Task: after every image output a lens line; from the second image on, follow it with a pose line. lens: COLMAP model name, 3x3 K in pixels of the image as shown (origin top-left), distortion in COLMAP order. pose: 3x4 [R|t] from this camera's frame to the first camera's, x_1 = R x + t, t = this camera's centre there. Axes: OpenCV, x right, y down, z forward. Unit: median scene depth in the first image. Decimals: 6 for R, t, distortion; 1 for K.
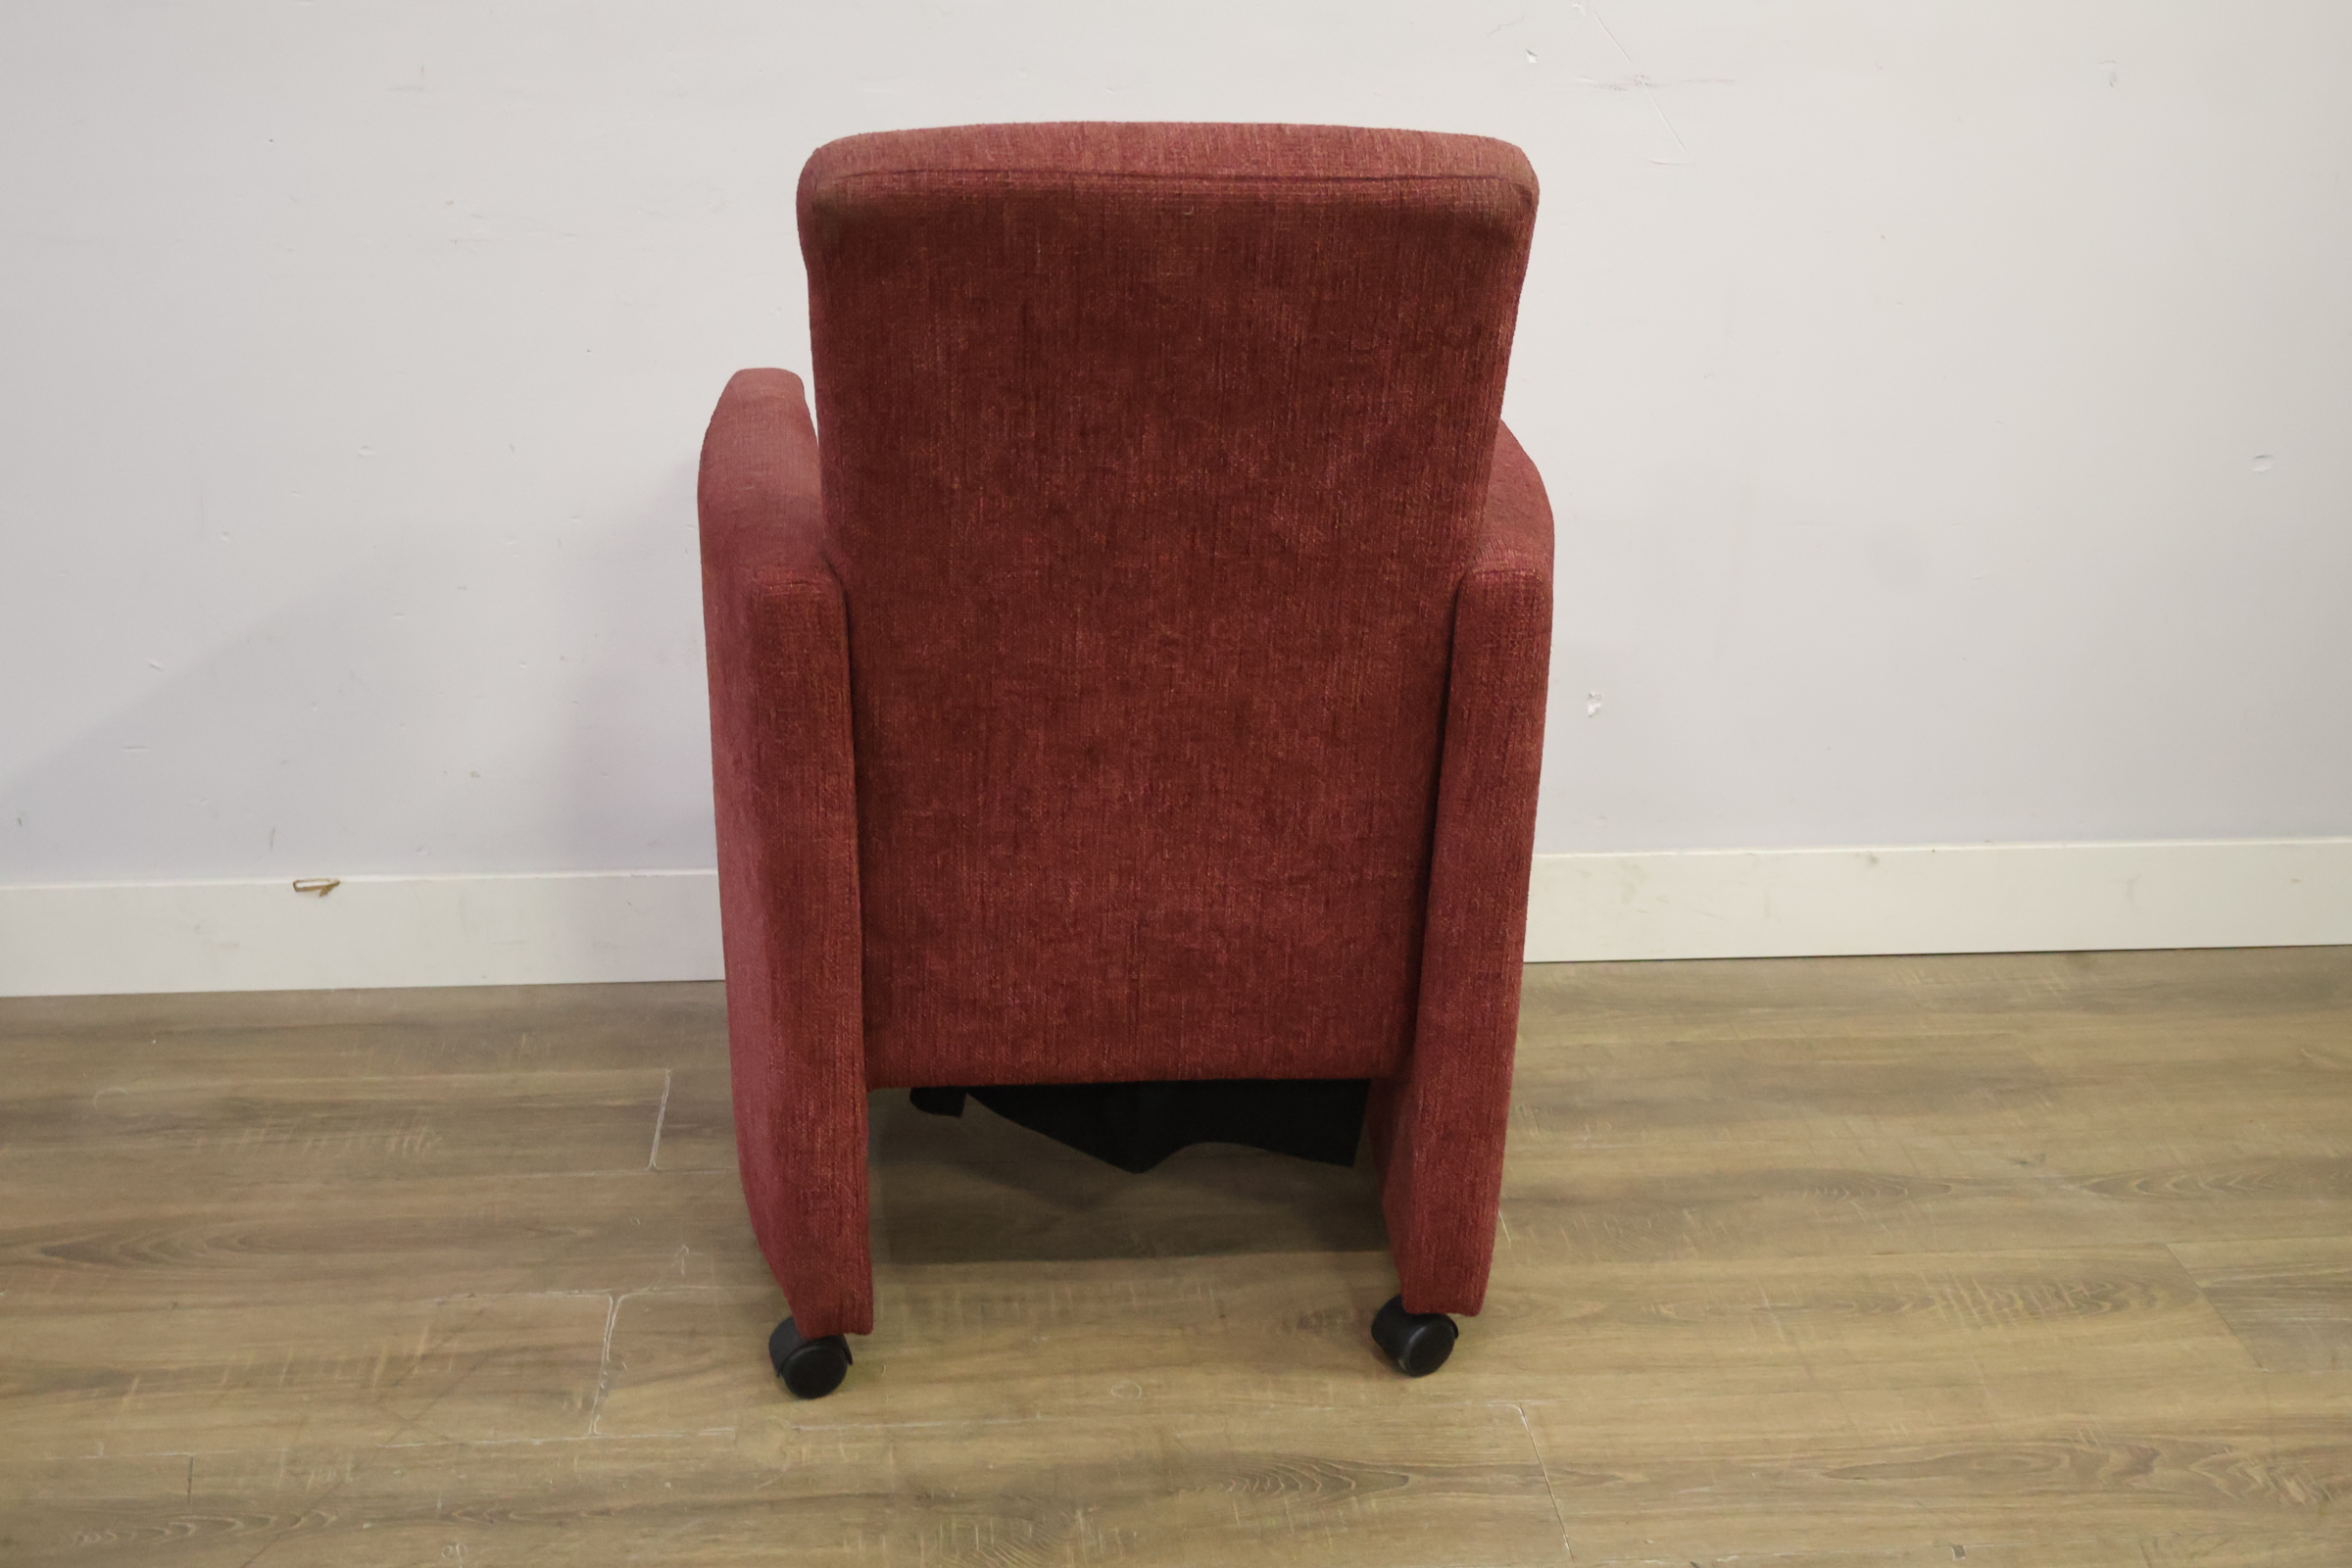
lens RADIAL K [[2835.5, 0, 1168.6], [0, 2835.5, 767.5], [0, 0, 1]] dist [-0.007654, 0.000000]
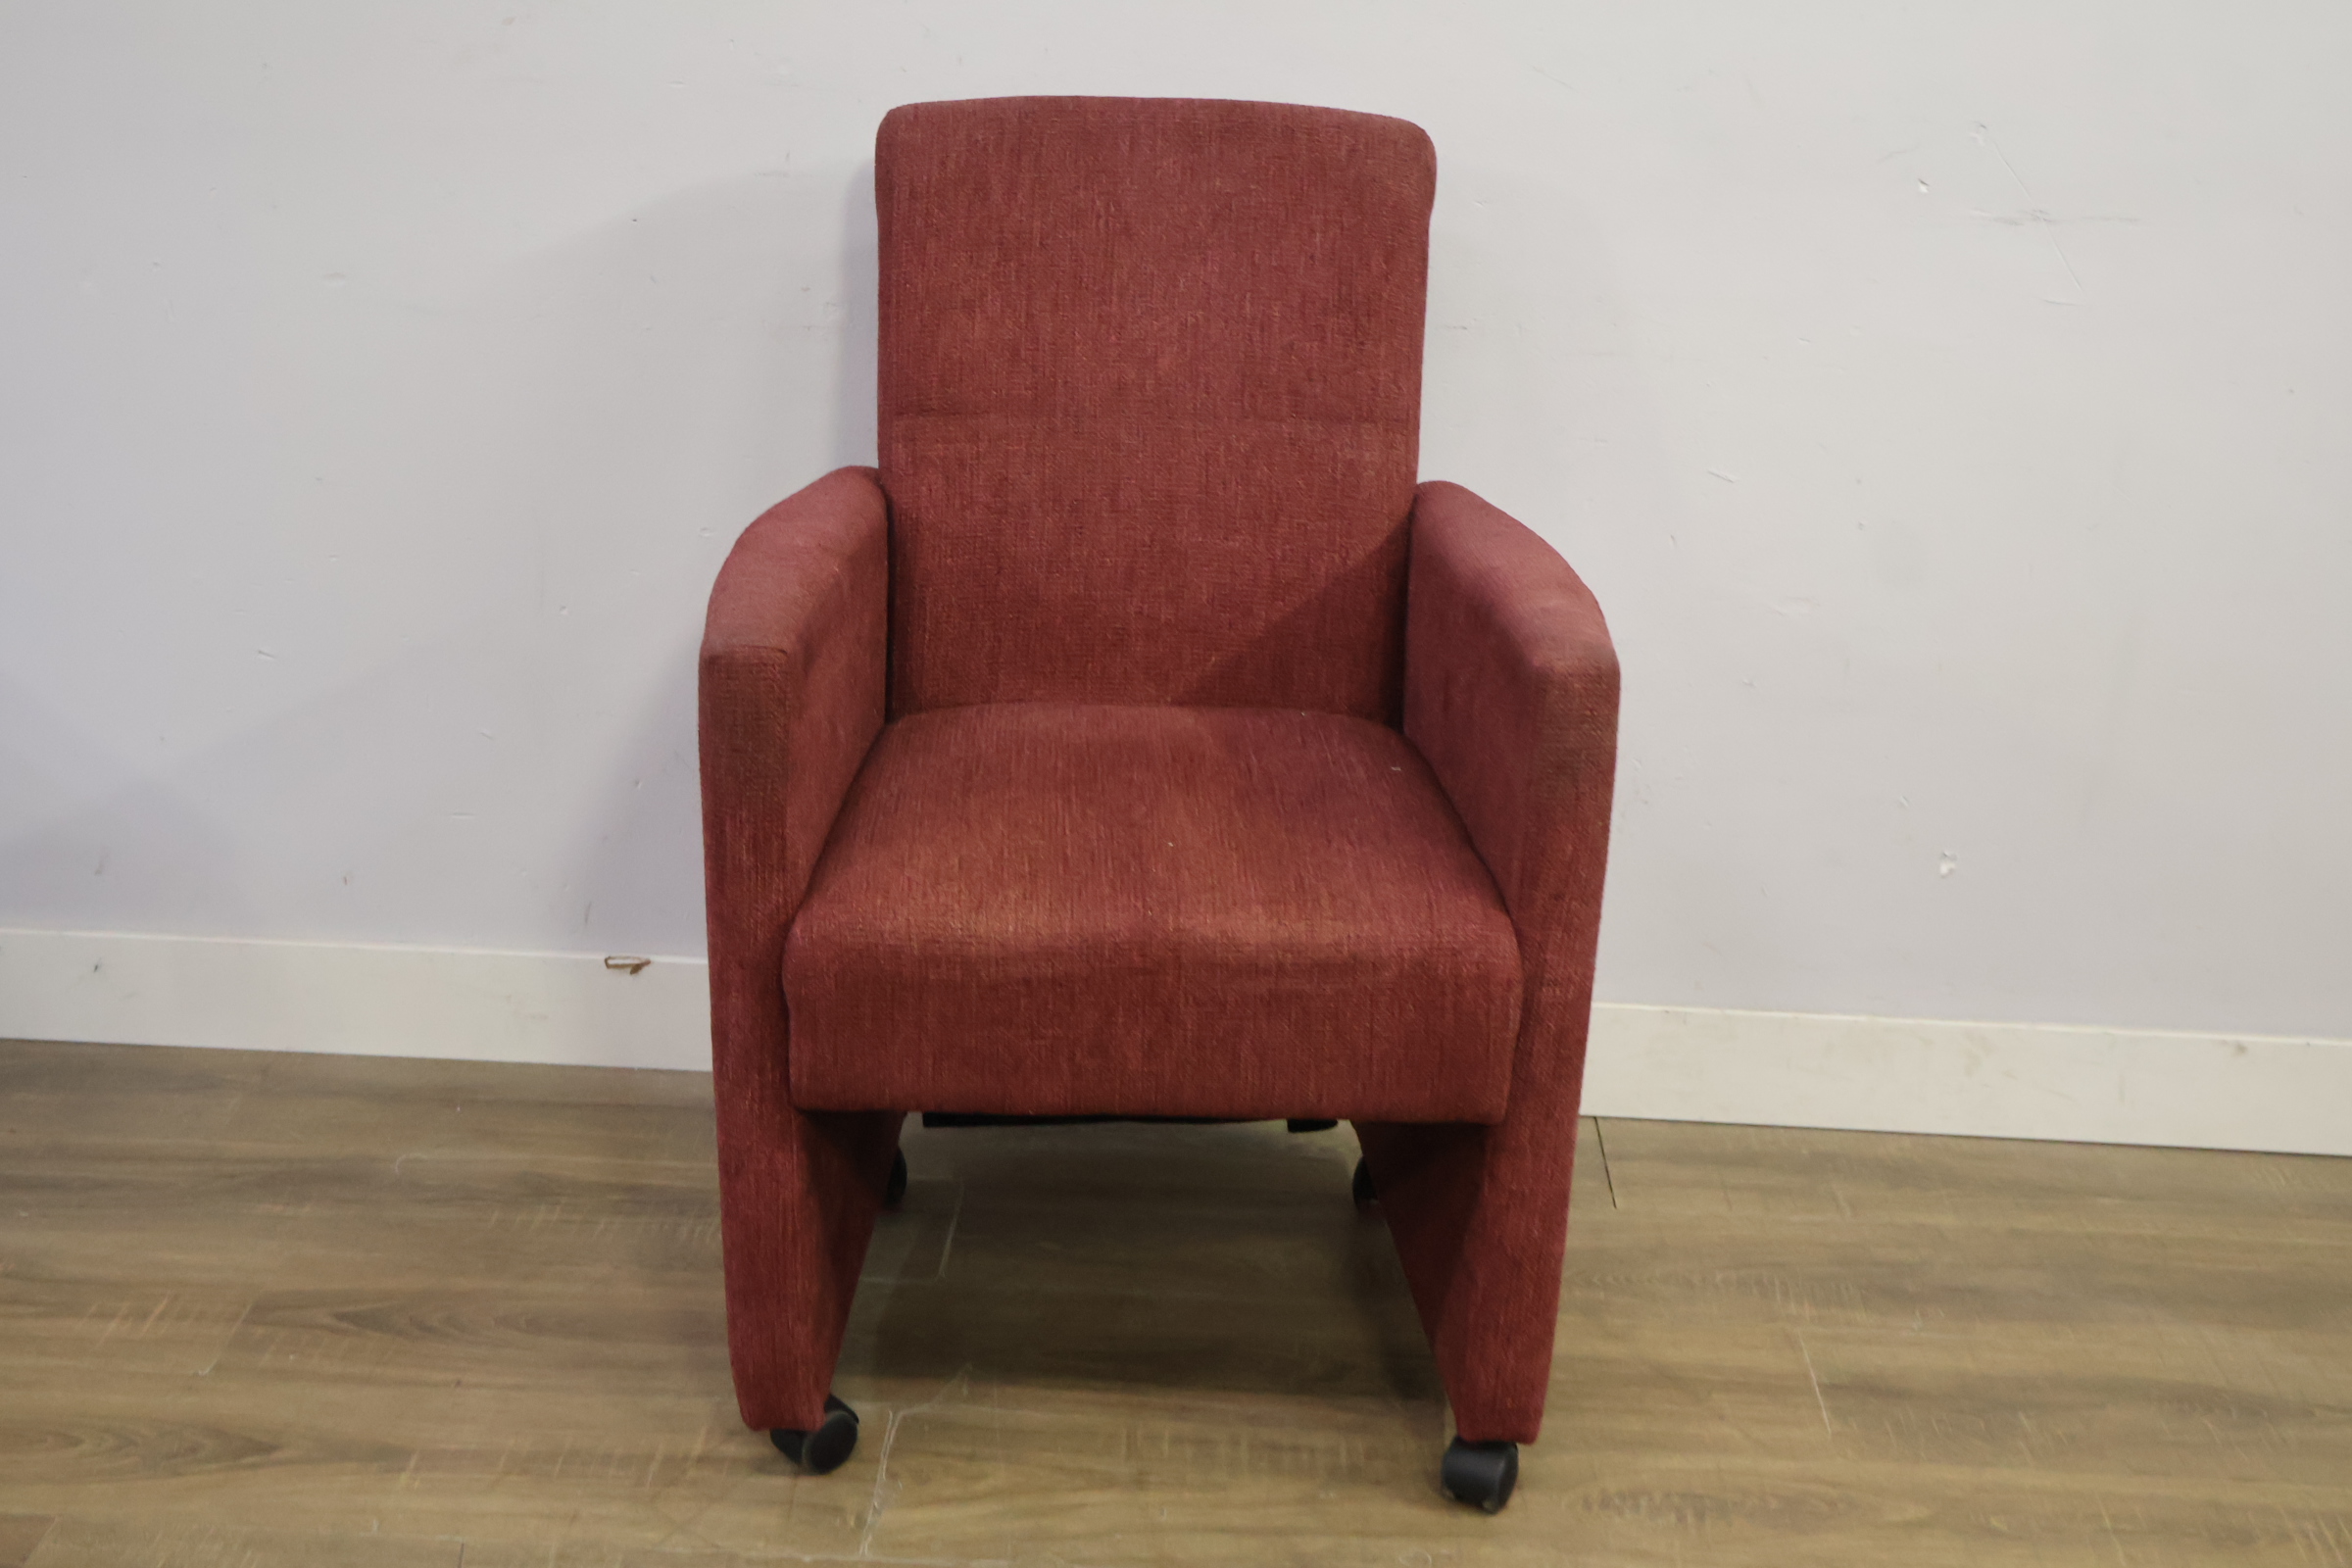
lens RADIAL K [[2835.5, 0, 1164.3], [0, 2835.5, 782.5], [0, 0, 1]] dist [-0.007654, 0.000000]
pose [[0.992054, 0.062048, -0.109447, -0.009950], [-0.065251, 0.997532, -0.025926, -0.009853], [0.107568, 0.032862, 0.993655, 0.033397]]
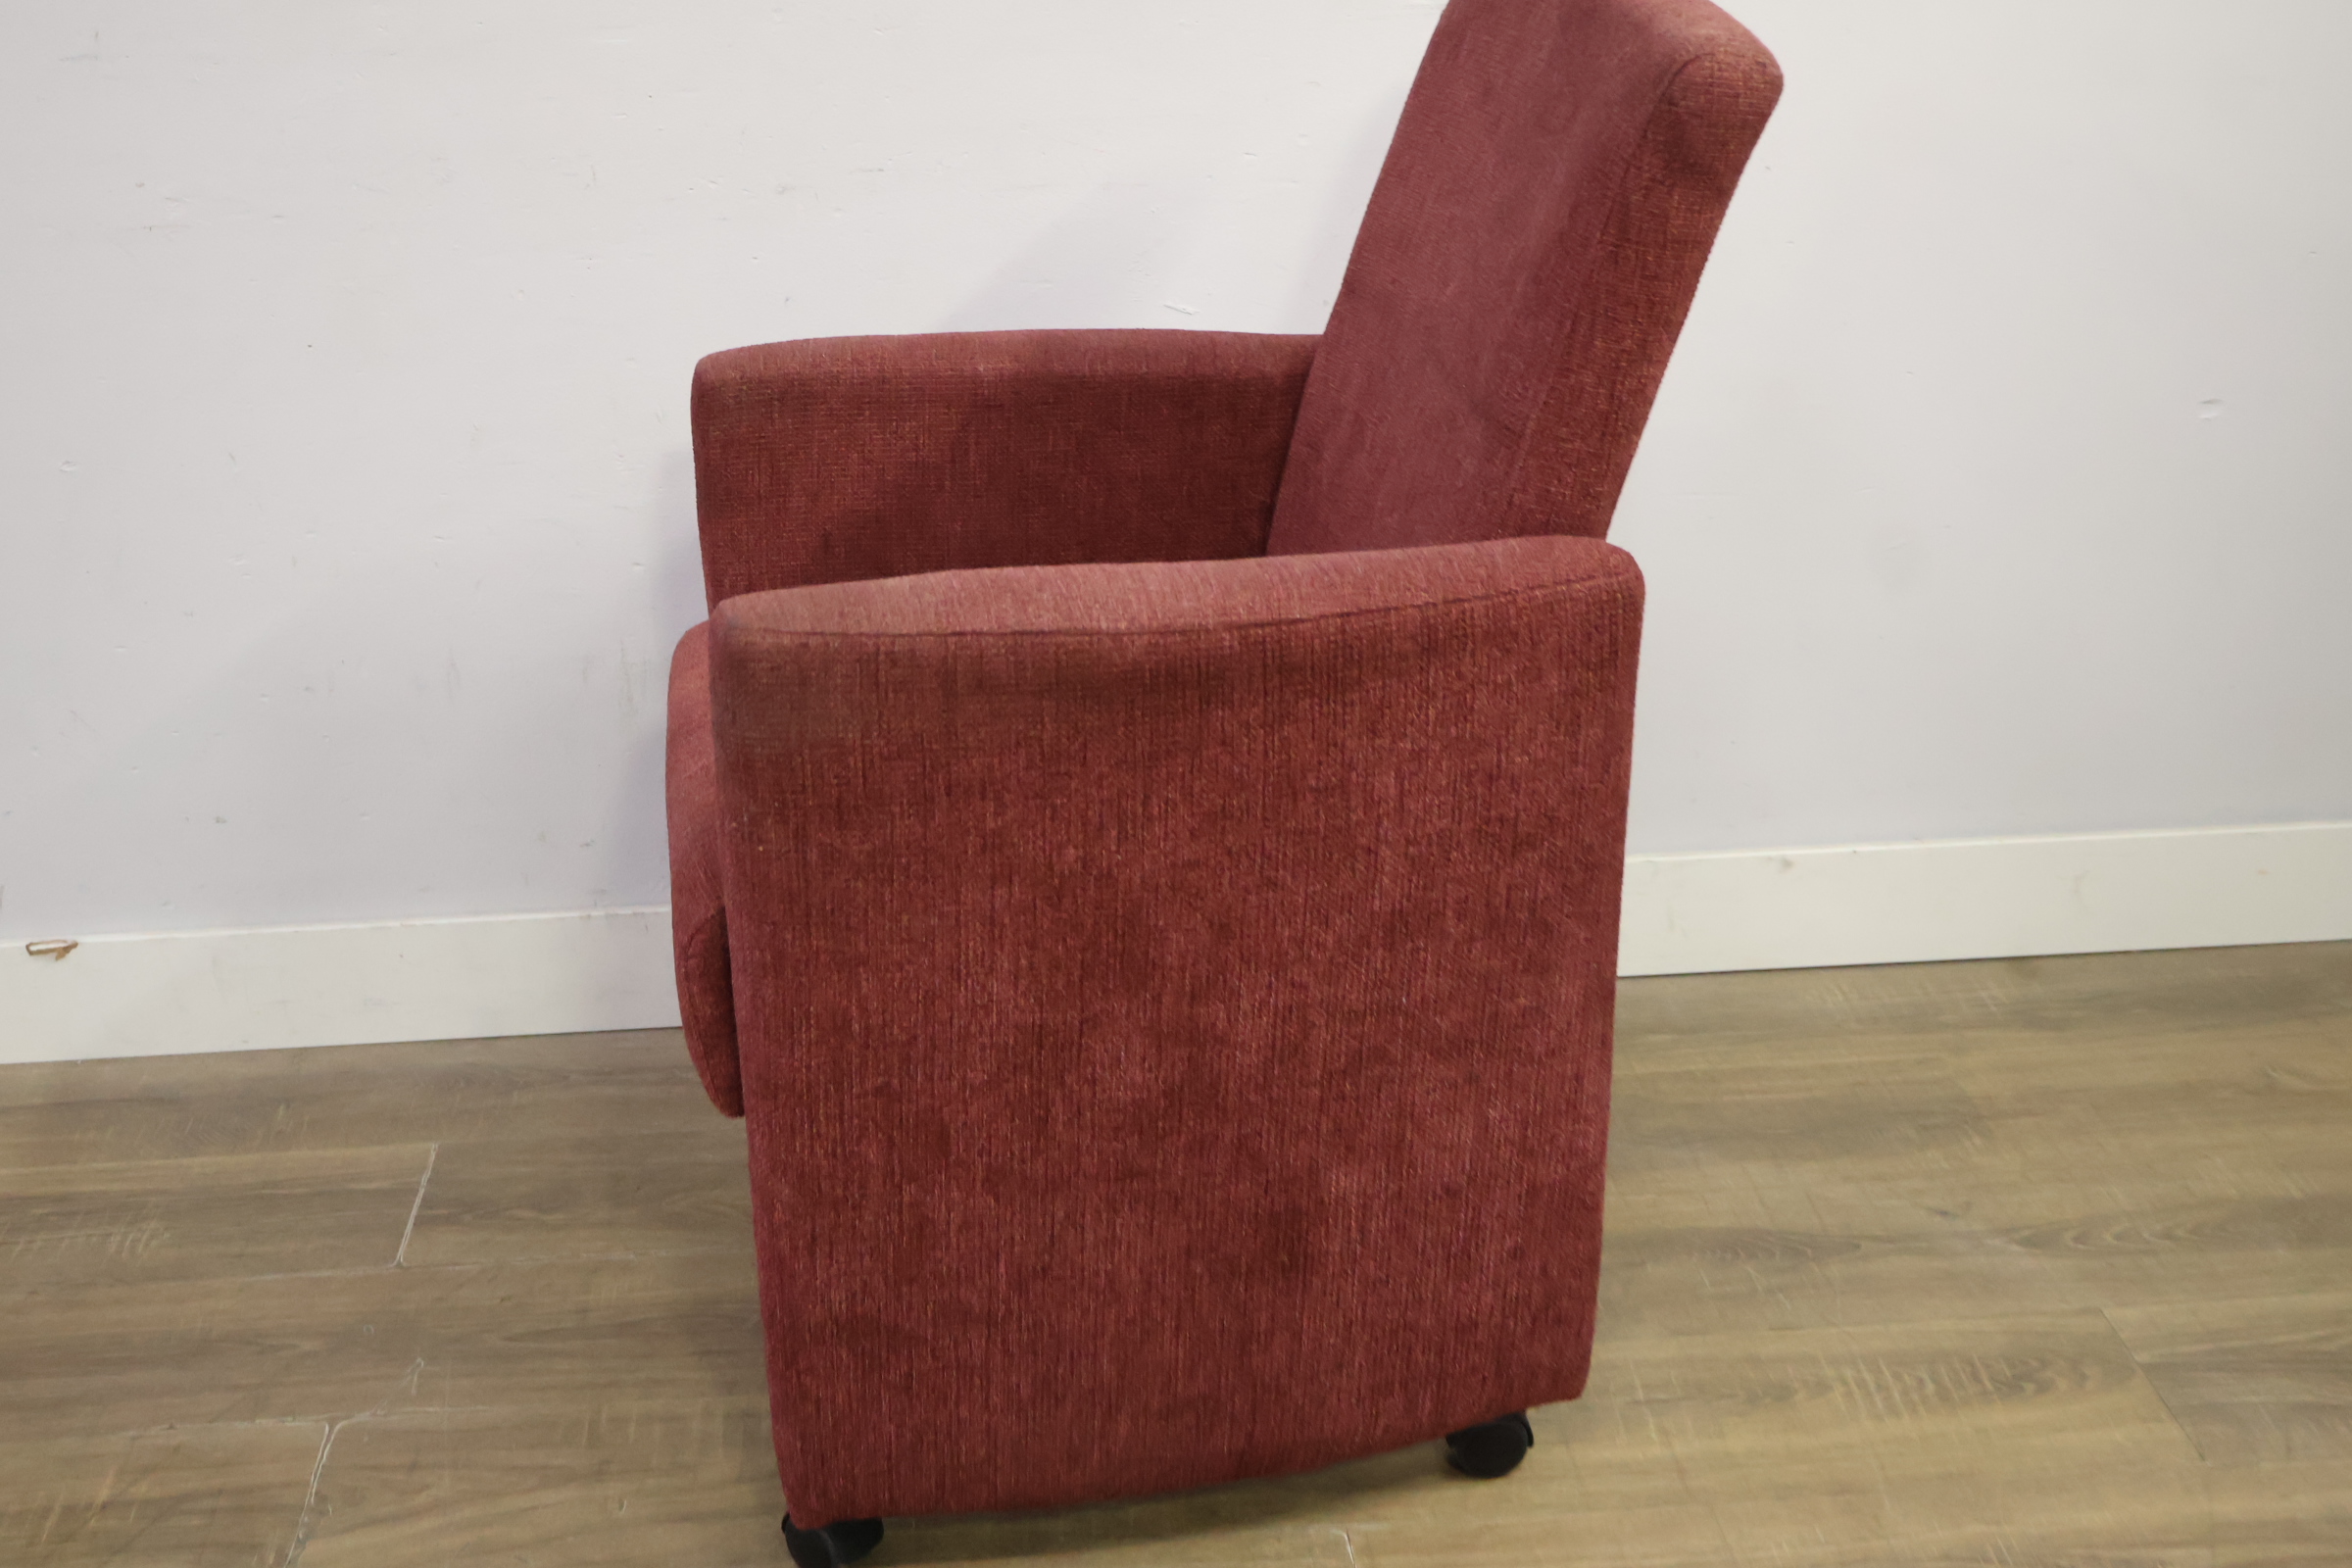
lens RADIAL K [[2835.5, 0, 1162.7], [0, 2835.5, 785.4], [0, 0, 1]] dist [-0.007654, 0.000000]
pose [[0.999402, -0.030143, -0.016933, 0.083613], [0.030572, 0.999202, 0.025699, -0.026769], [0.016145, -0.026201, 0.999526, 0.124998]]
